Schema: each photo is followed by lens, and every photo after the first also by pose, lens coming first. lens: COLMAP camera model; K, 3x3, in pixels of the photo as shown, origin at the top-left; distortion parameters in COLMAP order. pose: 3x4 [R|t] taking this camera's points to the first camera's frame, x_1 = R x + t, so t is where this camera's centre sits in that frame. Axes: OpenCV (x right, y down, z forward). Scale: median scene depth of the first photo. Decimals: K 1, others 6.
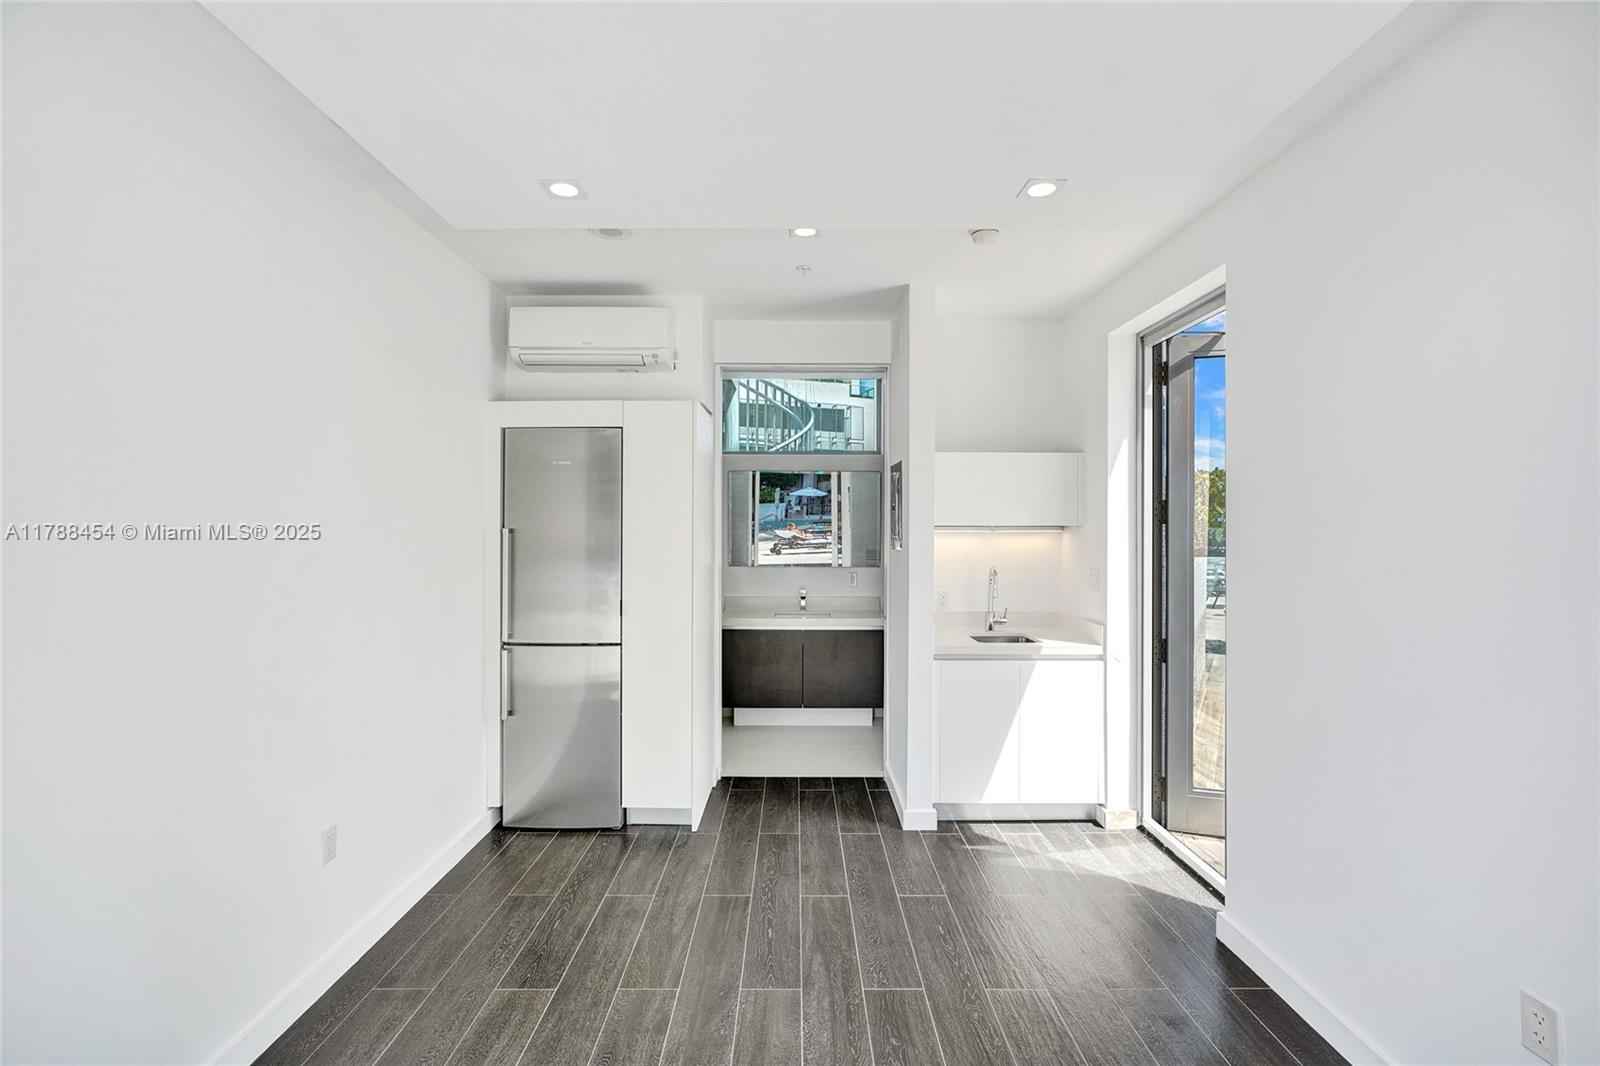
lens RADIAL K [[733.3, 0, 793.9], [0, 733.3, 526.4], [0, 0, 1]] dist [-0.011902, 0.008105]
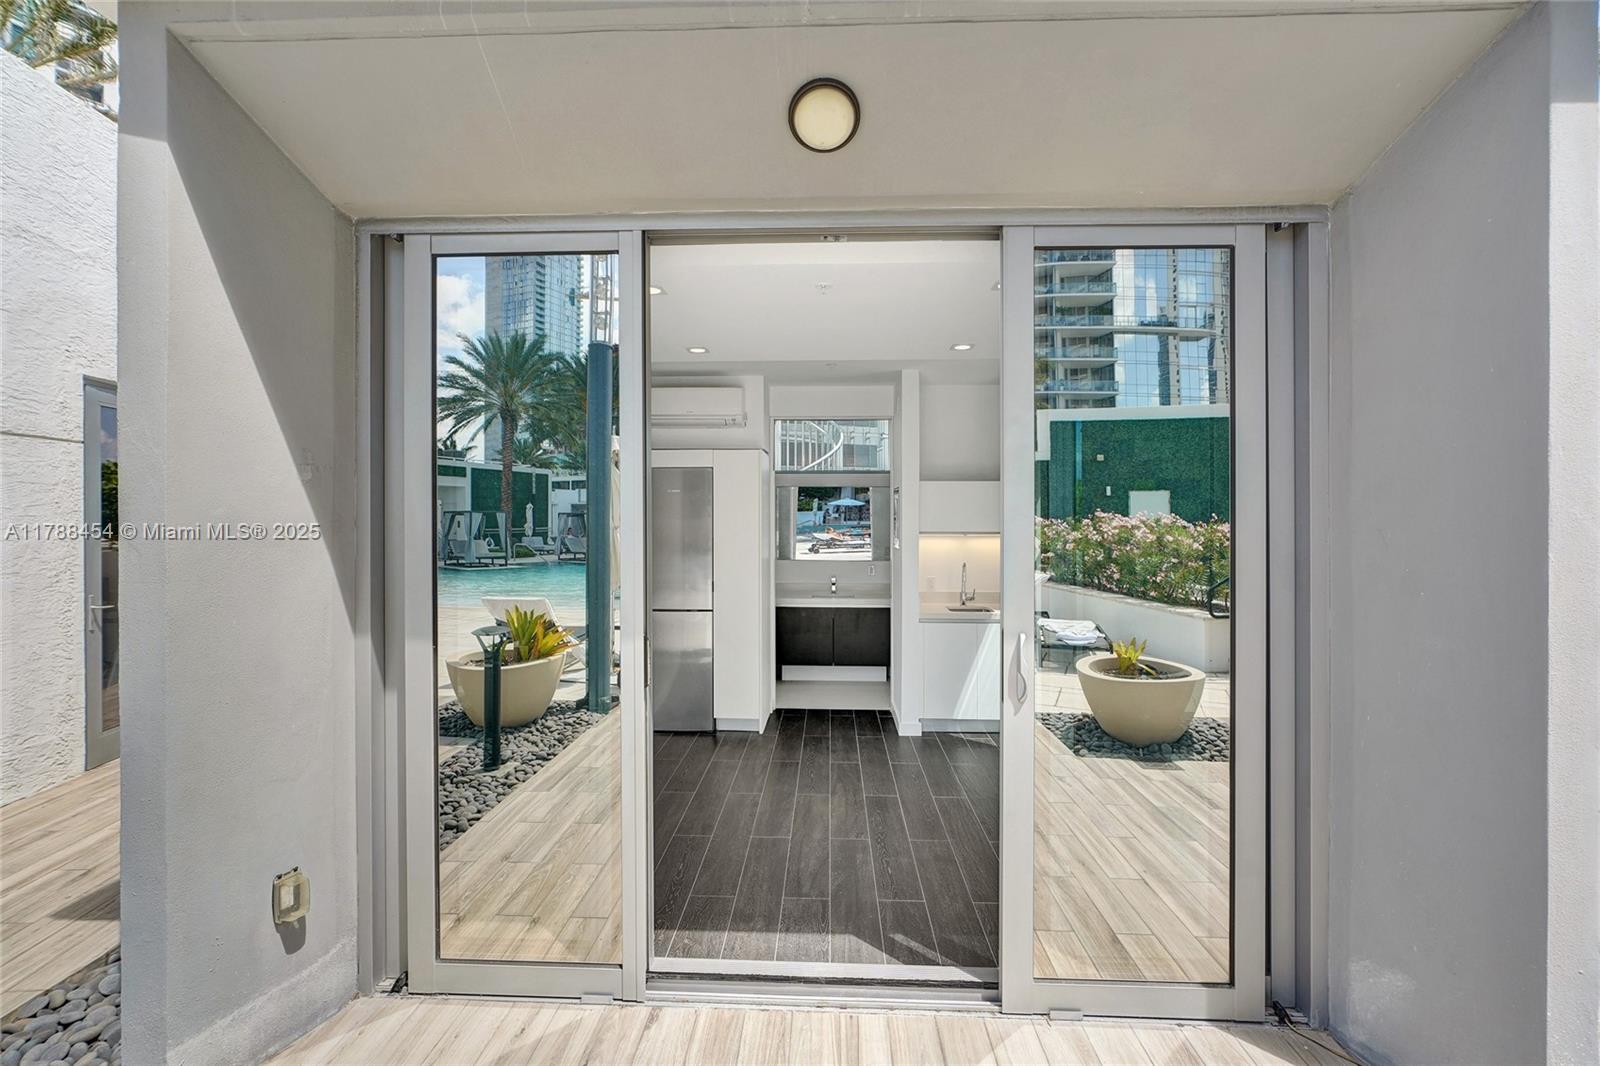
lens RADIAL K [[733.3, 0, 804.0], [0, 733.3, 528.0], [0, 0, 1]] dist [-0.011902, 0.008105]
pose [[0.999338, -0.000822, -0.036380, 0.008951], [0.000869, 0.999999, 0.001270, -0.012681], [0.036378, -0.001301, 0.999337, -0.496728]]
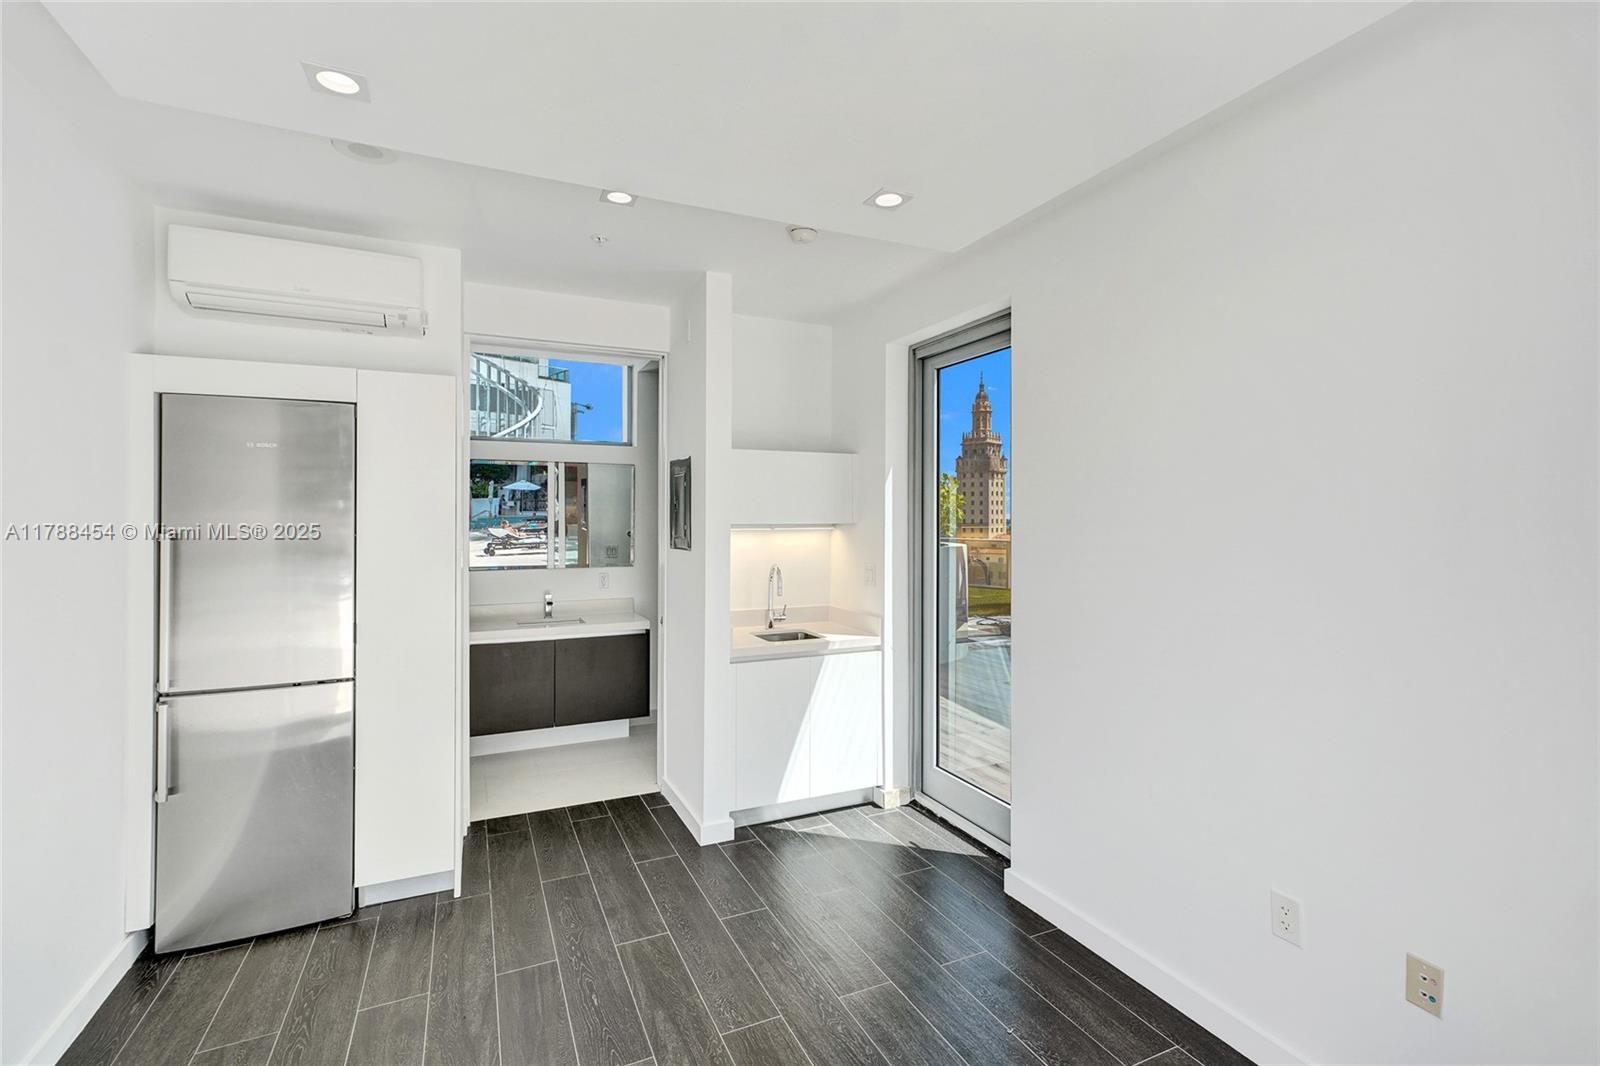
lens RADIAL K [[733.3, 0, 817.7], [0, 733.3, 514.5], [0, 0, 1]] dist [-0.011902, 0.008105]
pose [[0.900717, -0.000167, 0.434407, -0.122257], [0.004176, 0.999957, -0.008274, -0.006125], [-0.434386, 0.009267, 0.900679, 0.075566]]
